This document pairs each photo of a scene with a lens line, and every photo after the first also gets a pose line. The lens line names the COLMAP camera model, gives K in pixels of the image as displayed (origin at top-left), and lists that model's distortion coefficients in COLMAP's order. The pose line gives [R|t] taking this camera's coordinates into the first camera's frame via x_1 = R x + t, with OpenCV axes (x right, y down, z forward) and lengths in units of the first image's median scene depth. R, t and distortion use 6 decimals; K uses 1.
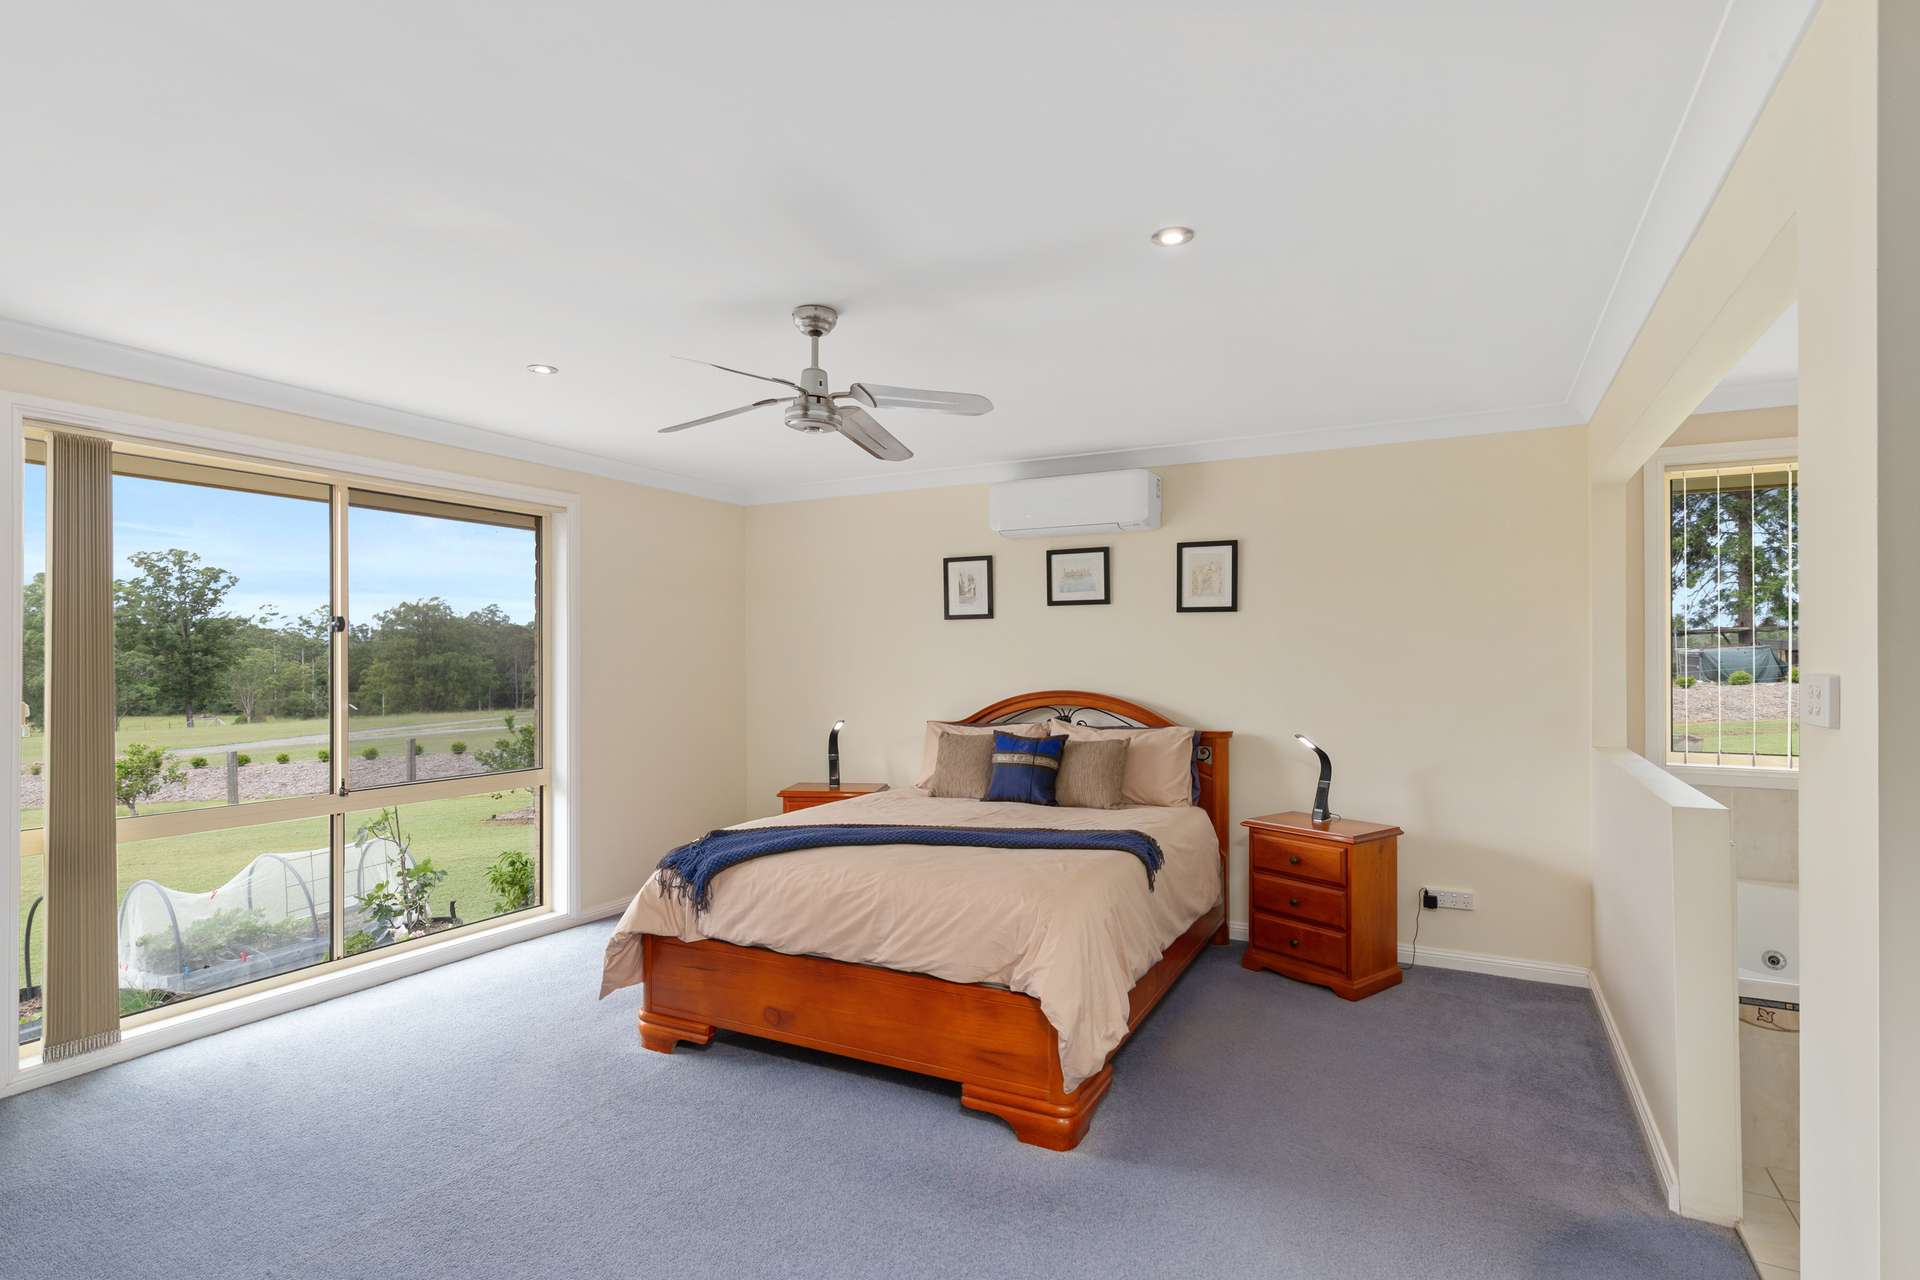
lens RADIAL K [[951.5, 0, 957.2], [0, 951.5, 659.6], [0, 0, 1]] dist [-0.018946, -0.000075]
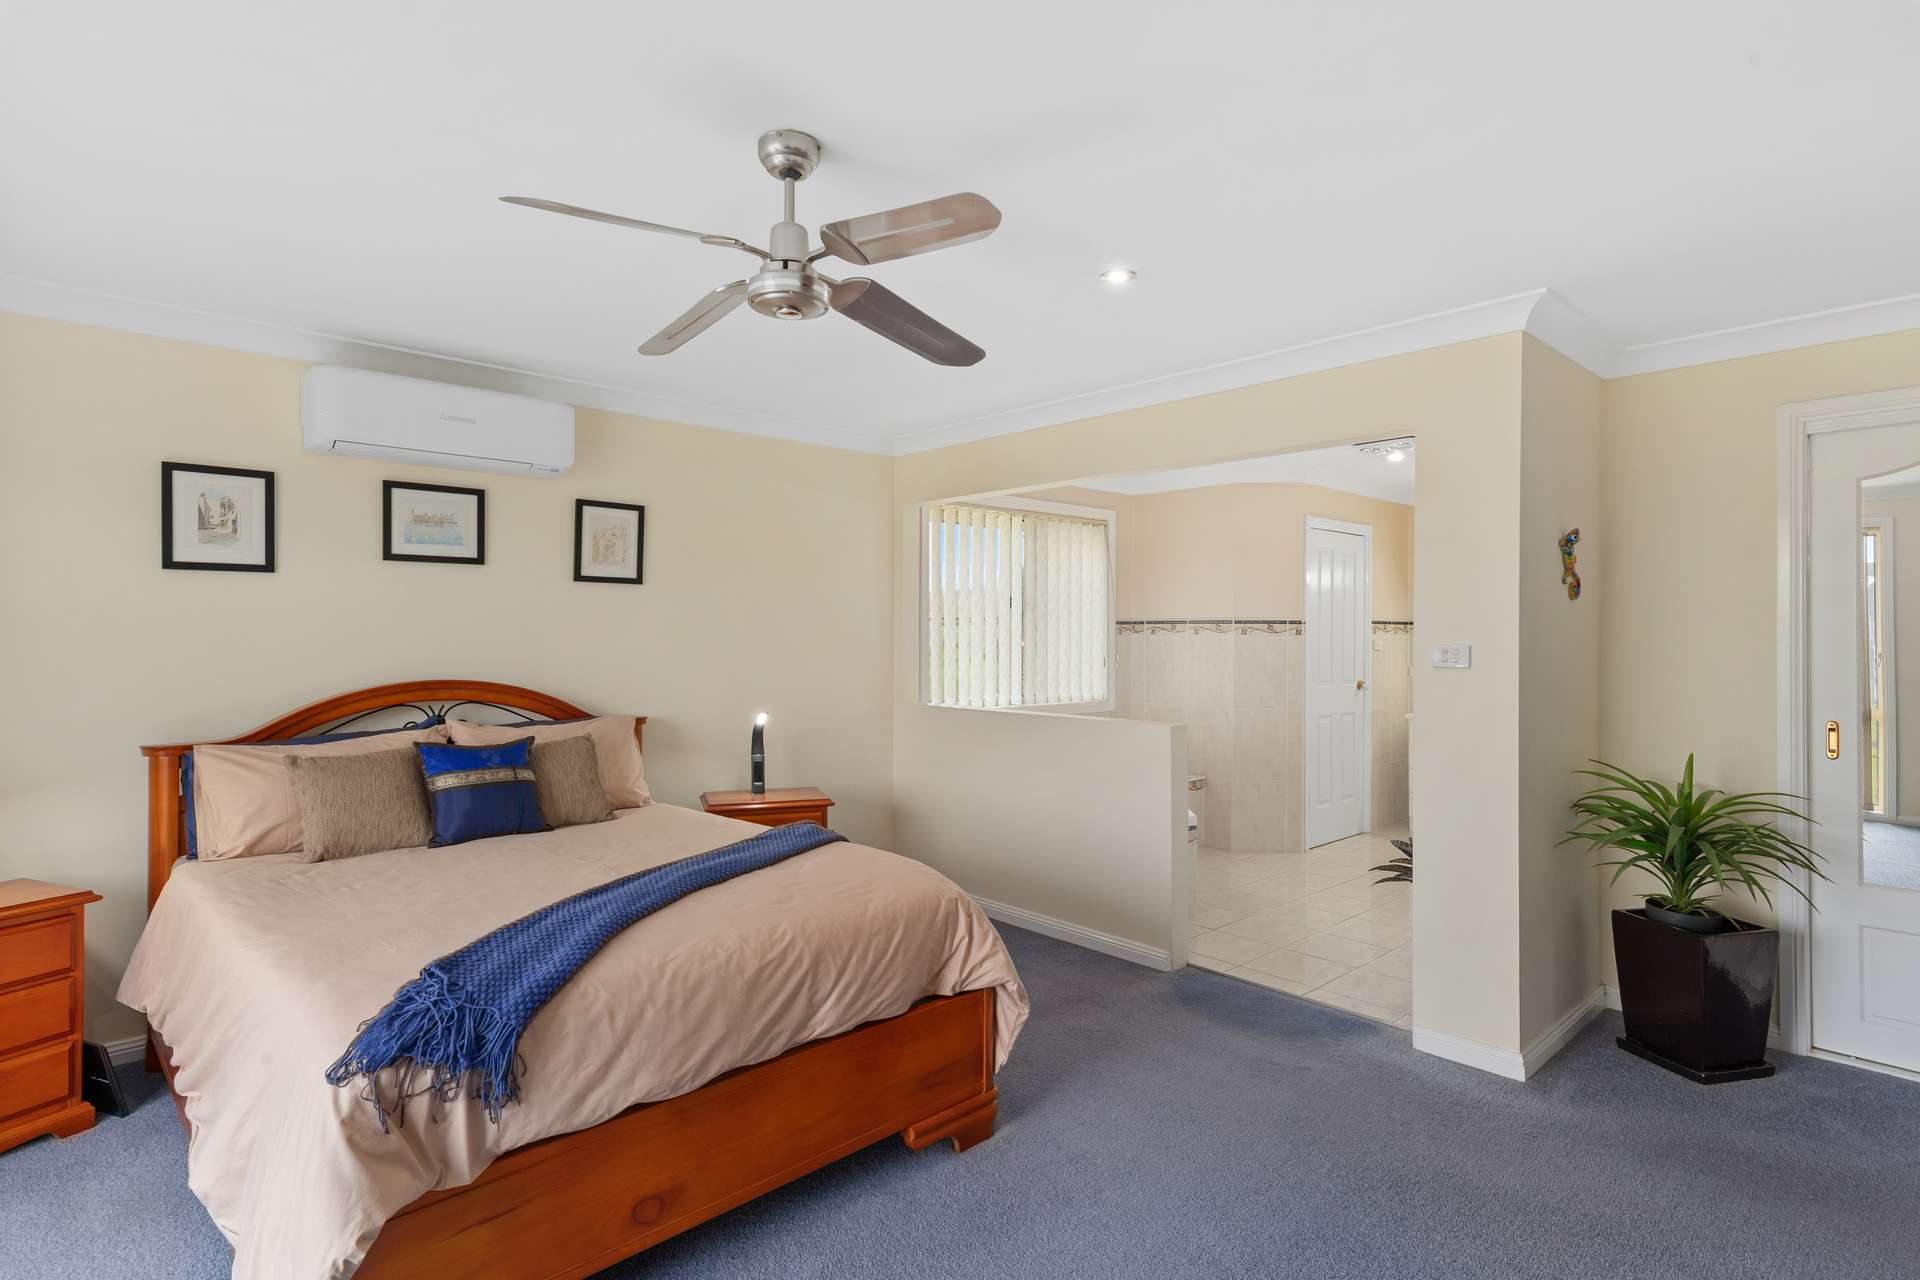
lens RADIAL K [[1001.7, 0, 960.0], [0, 1001.7, 640.0], [0, 0, 1]] dist [-0.000181, -0.000312]
pose [[0.303666, -0.004093, 0.952770, -0.538464], [-0.000343, 0.999990, 0.004405, -0.001672], [-0.952778, -0.001664, 0.303662, 0.428509]]
